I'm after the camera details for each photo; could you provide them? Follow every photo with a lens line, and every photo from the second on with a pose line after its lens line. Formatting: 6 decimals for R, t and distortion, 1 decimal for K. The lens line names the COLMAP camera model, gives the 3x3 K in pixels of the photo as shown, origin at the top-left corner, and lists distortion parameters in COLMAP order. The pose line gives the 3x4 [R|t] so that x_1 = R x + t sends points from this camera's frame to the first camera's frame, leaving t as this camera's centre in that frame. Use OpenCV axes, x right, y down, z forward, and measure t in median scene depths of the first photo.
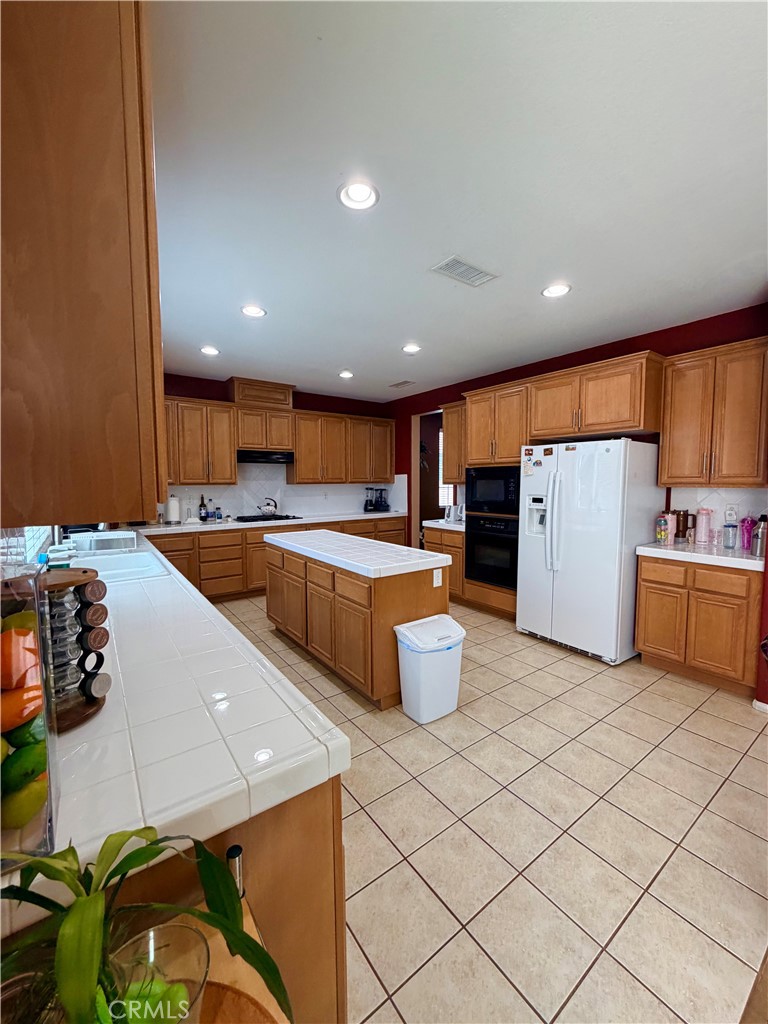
lens RADIAL K [[409.0, 0, 386.5], [0, 409.0, 508.3], [0, 0, 1]] dist [-0.002520, -0.000114]
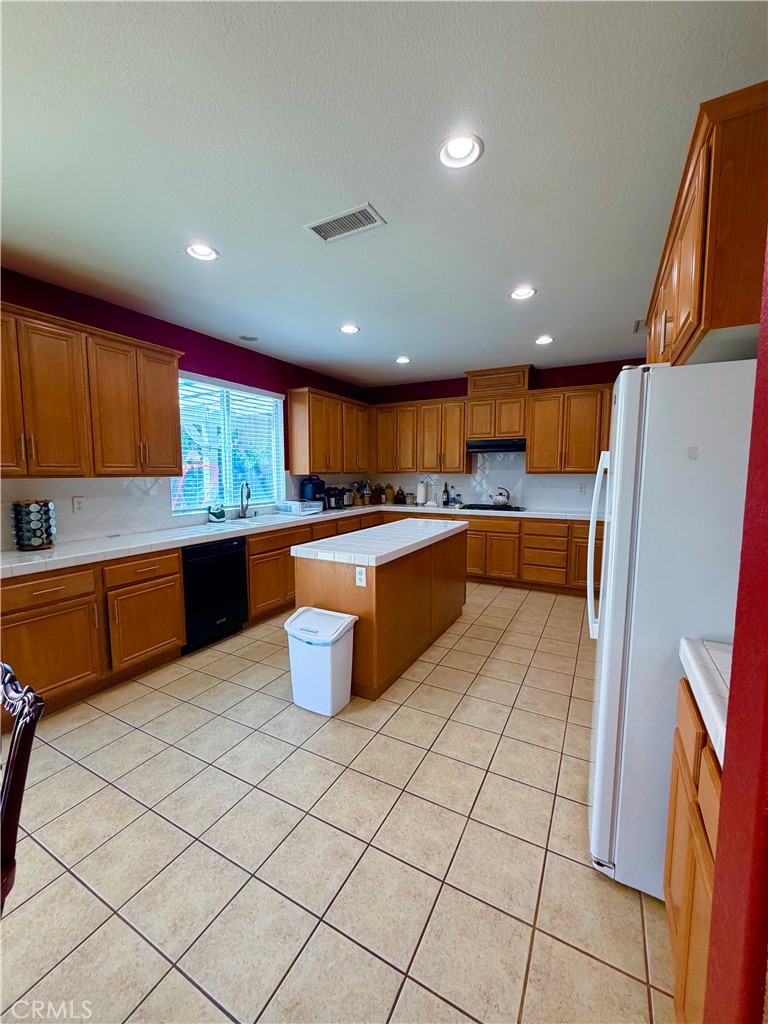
lens RADIAL K [[409.0, 0, 383.2], [0, 409.0, 508.9], [0, 0, 1]] dist [-0.002520, -0.000114]
pose [[0.424107, 0.086053, -0.901514, 0.507163], [-0.063260, 0.995859, 0.065298, -0.022203], [0.903400, 0.029336, 0.427794, 0.349604]]
